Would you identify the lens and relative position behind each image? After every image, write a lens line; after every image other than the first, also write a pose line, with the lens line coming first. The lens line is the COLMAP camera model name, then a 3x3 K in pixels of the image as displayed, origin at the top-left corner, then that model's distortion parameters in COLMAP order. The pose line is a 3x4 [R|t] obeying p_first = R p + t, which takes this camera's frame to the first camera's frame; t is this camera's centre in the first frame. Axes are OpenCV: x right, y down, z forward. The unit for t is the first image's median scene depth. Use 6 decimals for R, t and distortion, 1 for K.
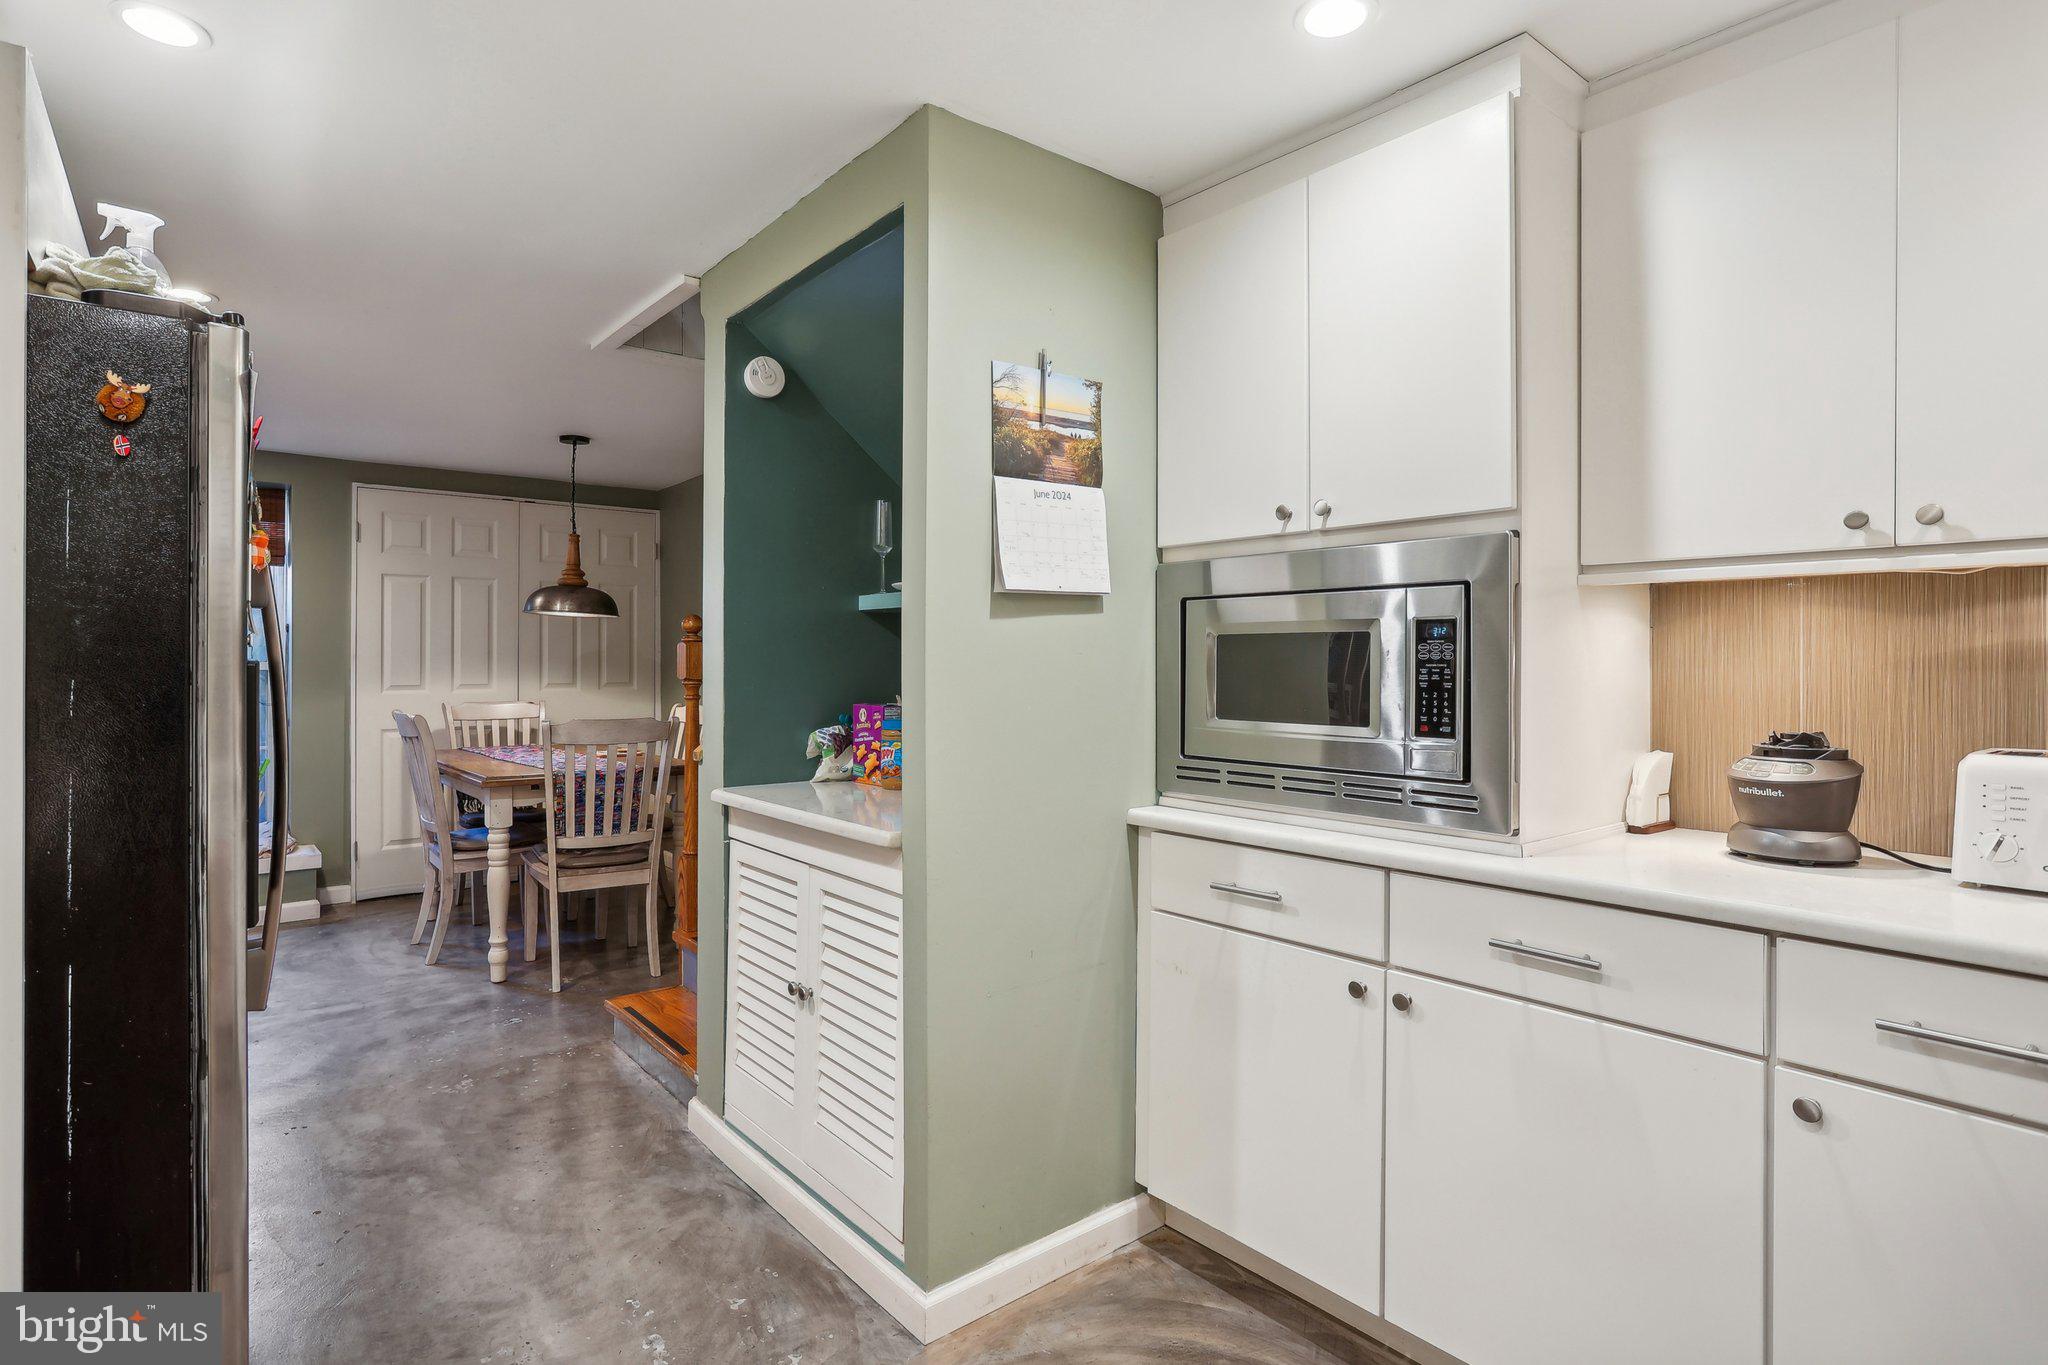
lens RADIAL K [[1059.8, 0, 1023.9], [0, 1059.8, 663.5], [0, 0, 1]] dist [-0.033486, 0.022718]
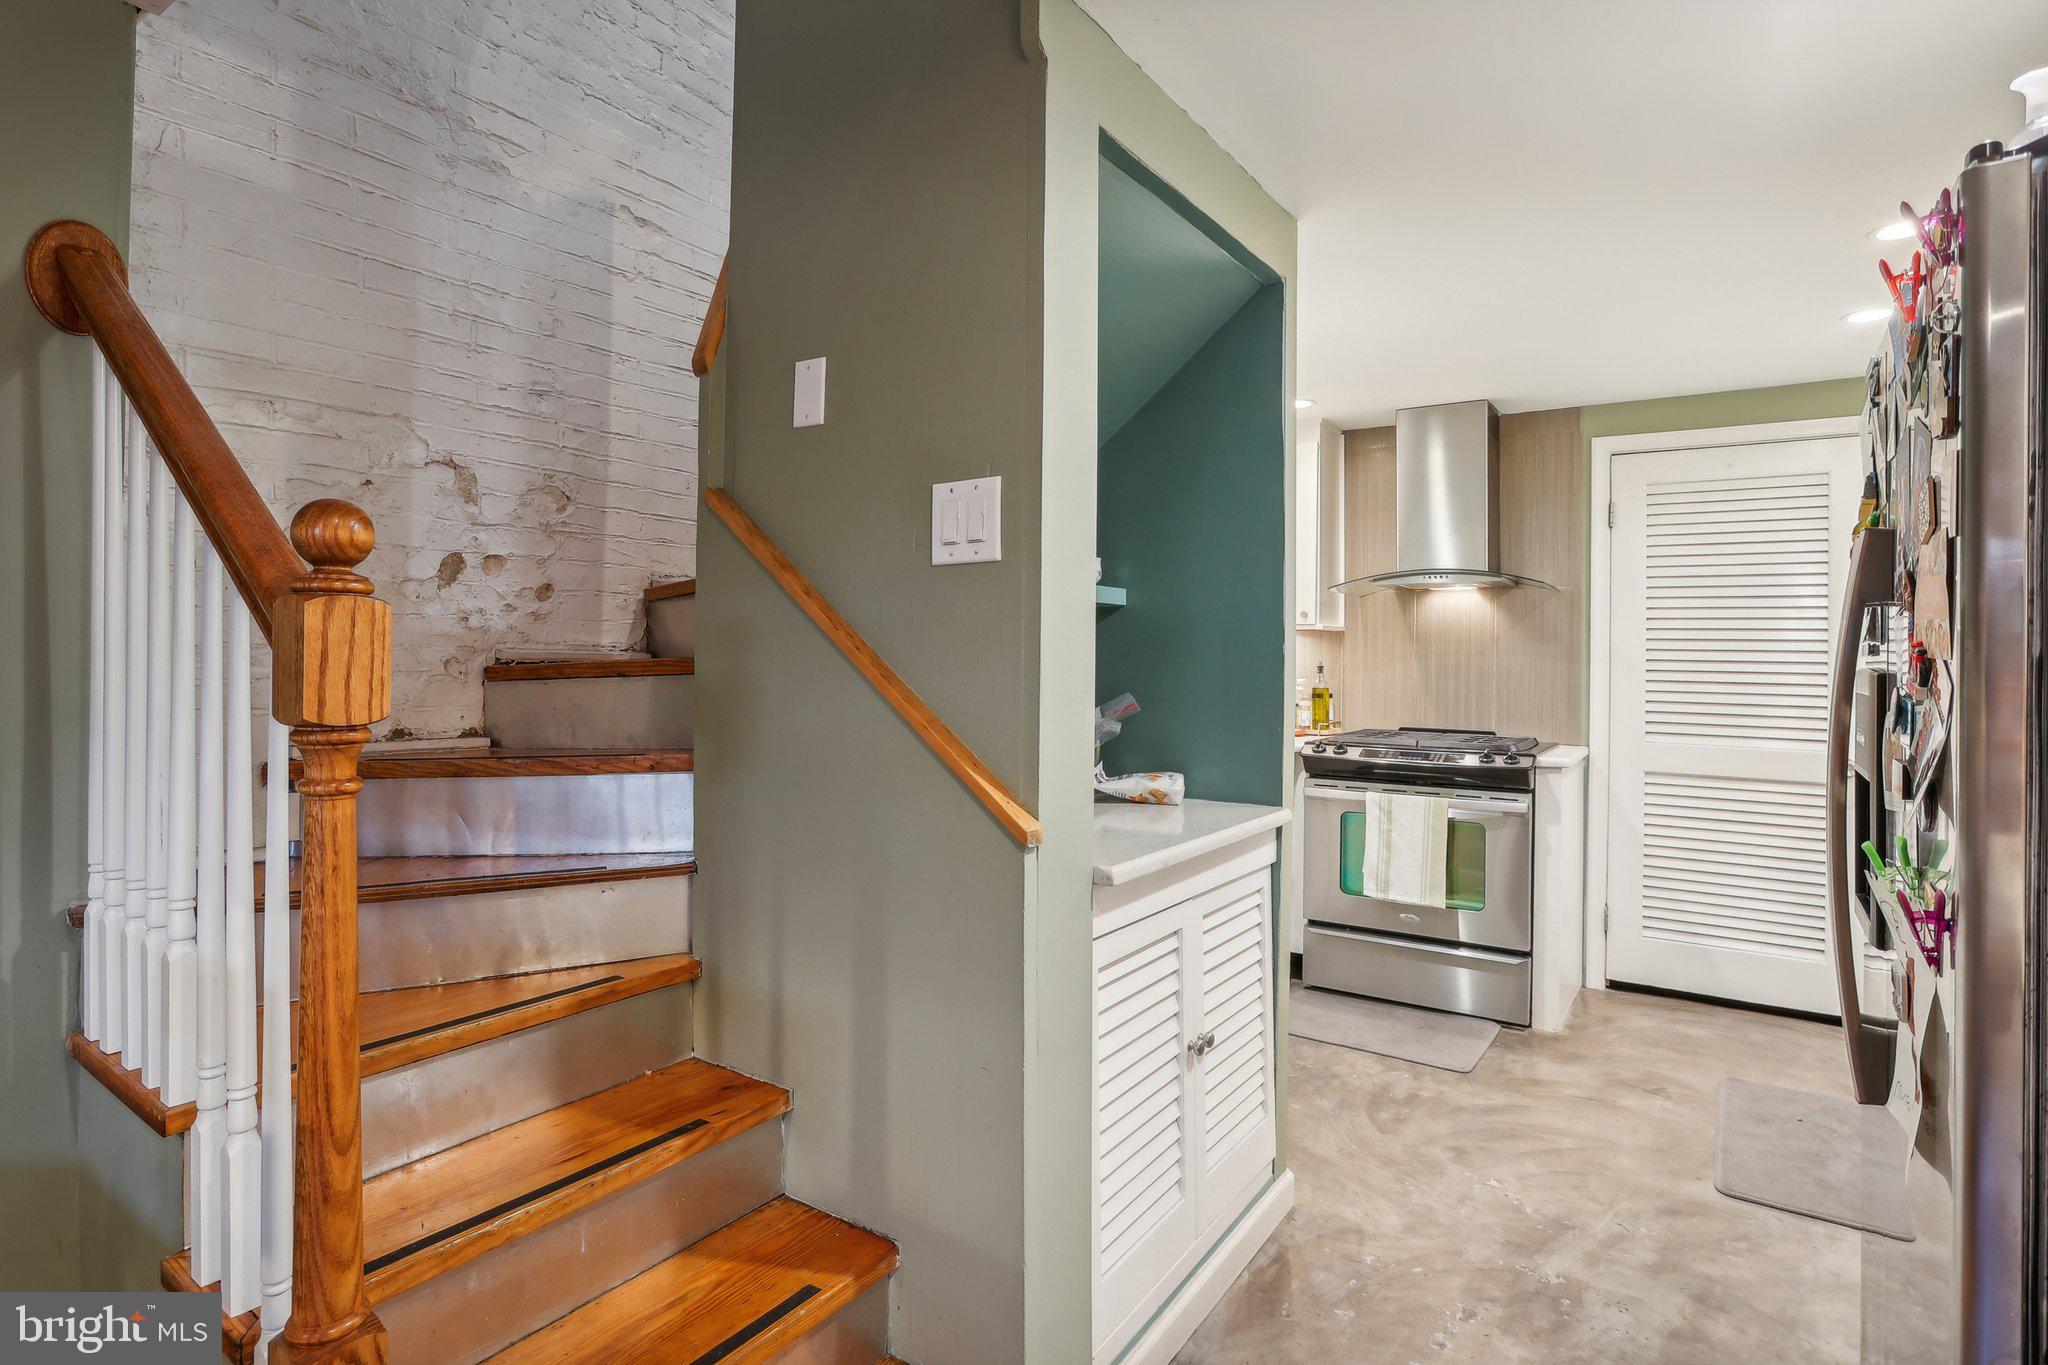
lens RADIAL K [[1060.3, 0, 973.8], [0, 1060.3, 657.8], [0, 0, 1]] dist [-0.035151, 0.020395]
pose [[-0.273781, -0.003873, 0.961784, -0.817397], [-0.008320, 0.999964, 0.001658, -0.006509], [-0.961756, -0.007548, -0.273803, 1.169064]]
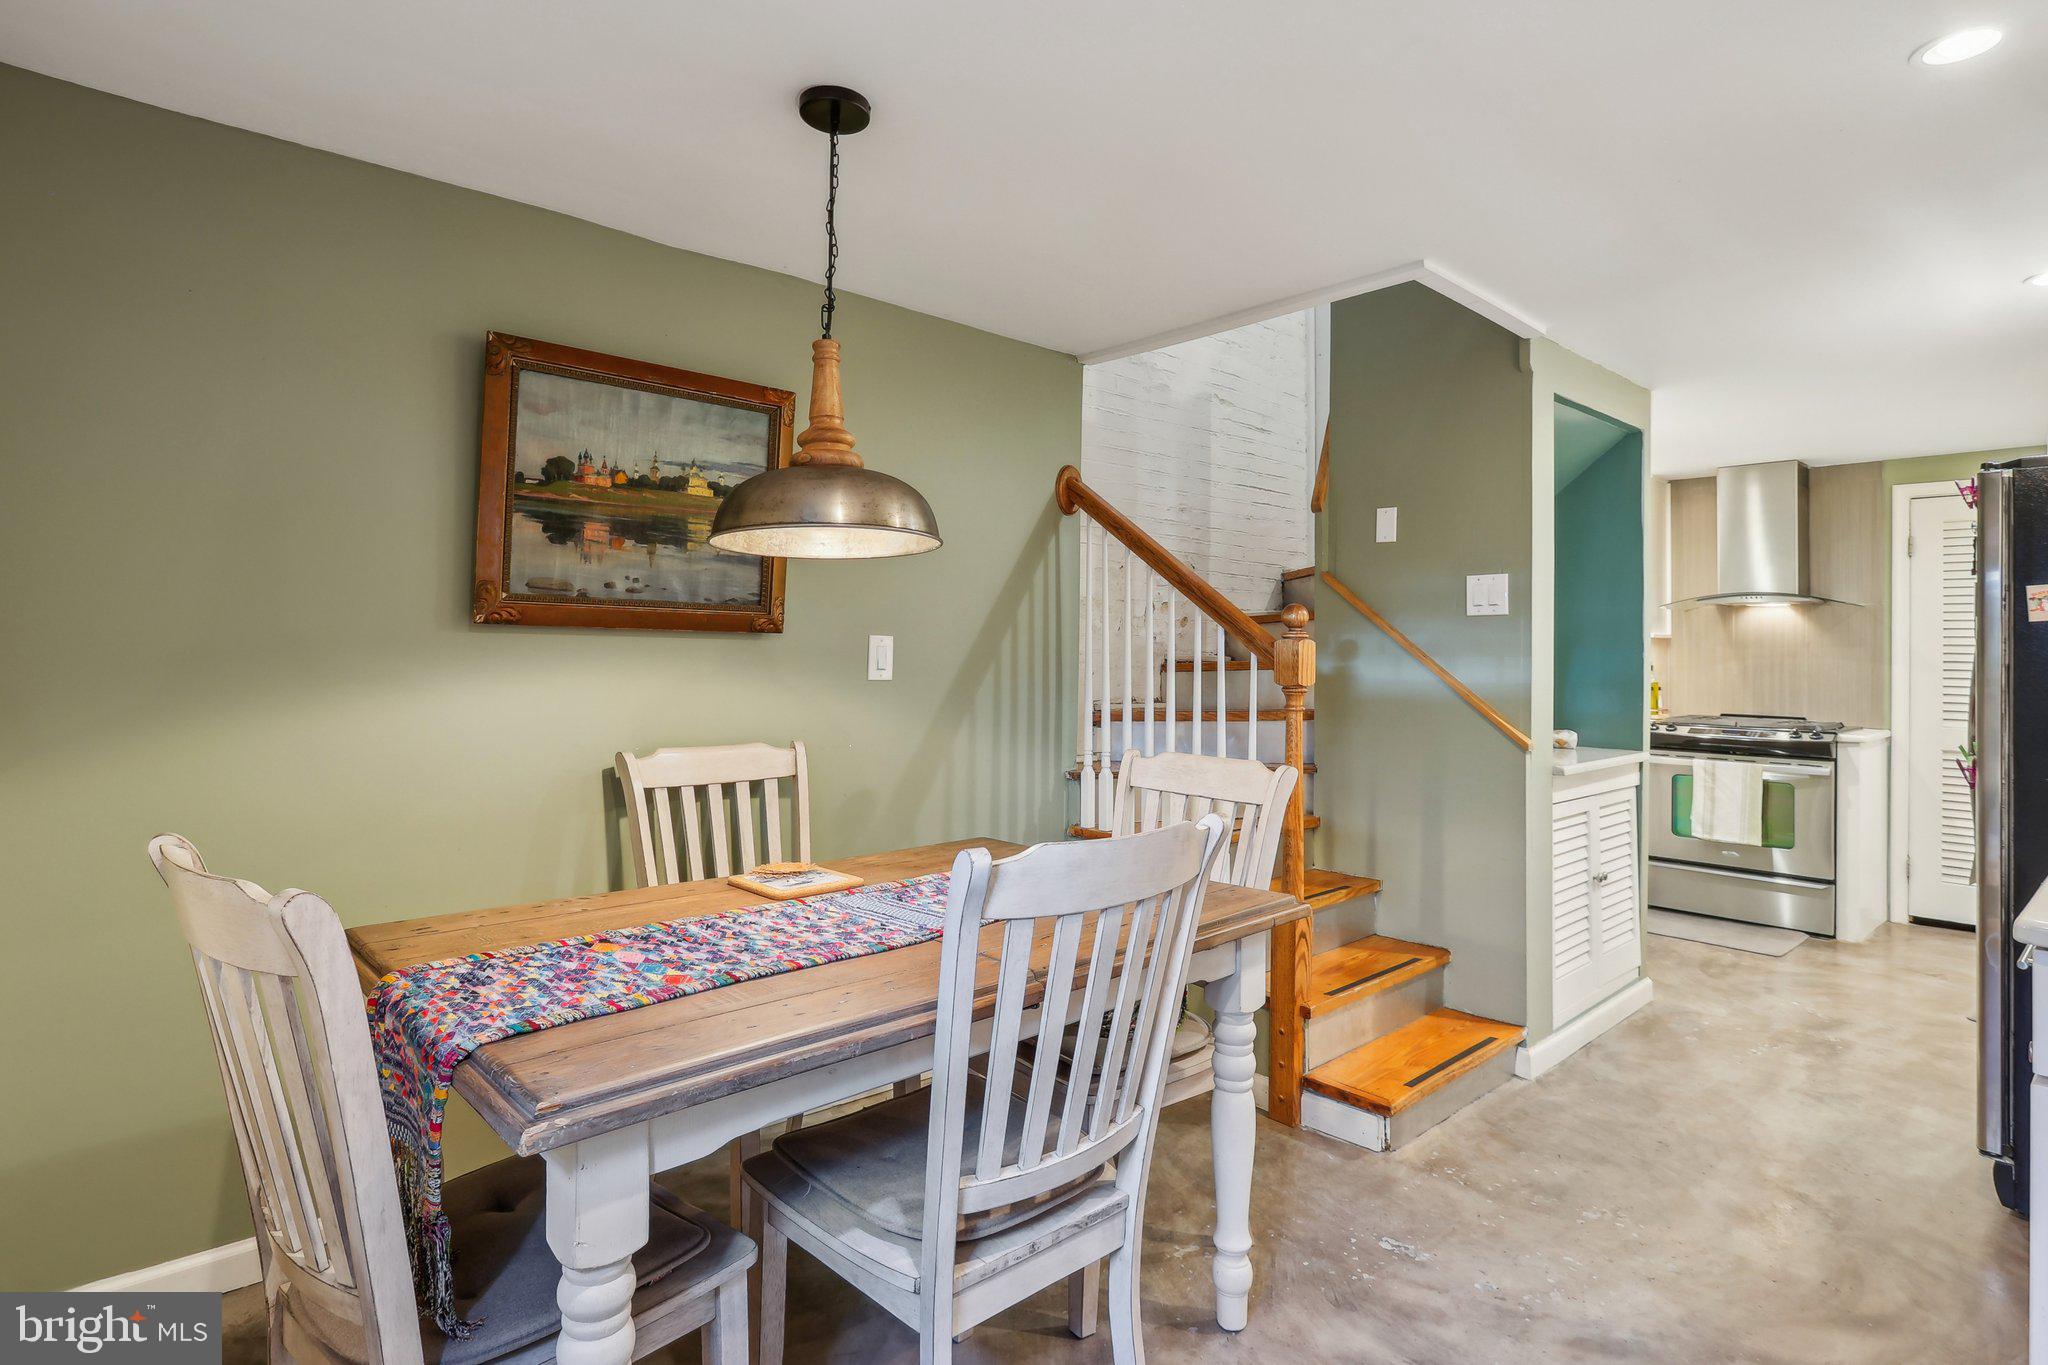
lens RADIAL K [[1068.6, 0, 984.1], [0, 1068.6, 638.6], [0, 0, 1]] dist [-0.030840, 0.021638]
pose [[-0.056173, 0.009042, 0.998380, -1.415814], [-0.010510, 0.999898, -0.009647, -0.013670], [-0.998366, -0.011035, -0.056073, 1.644678]]
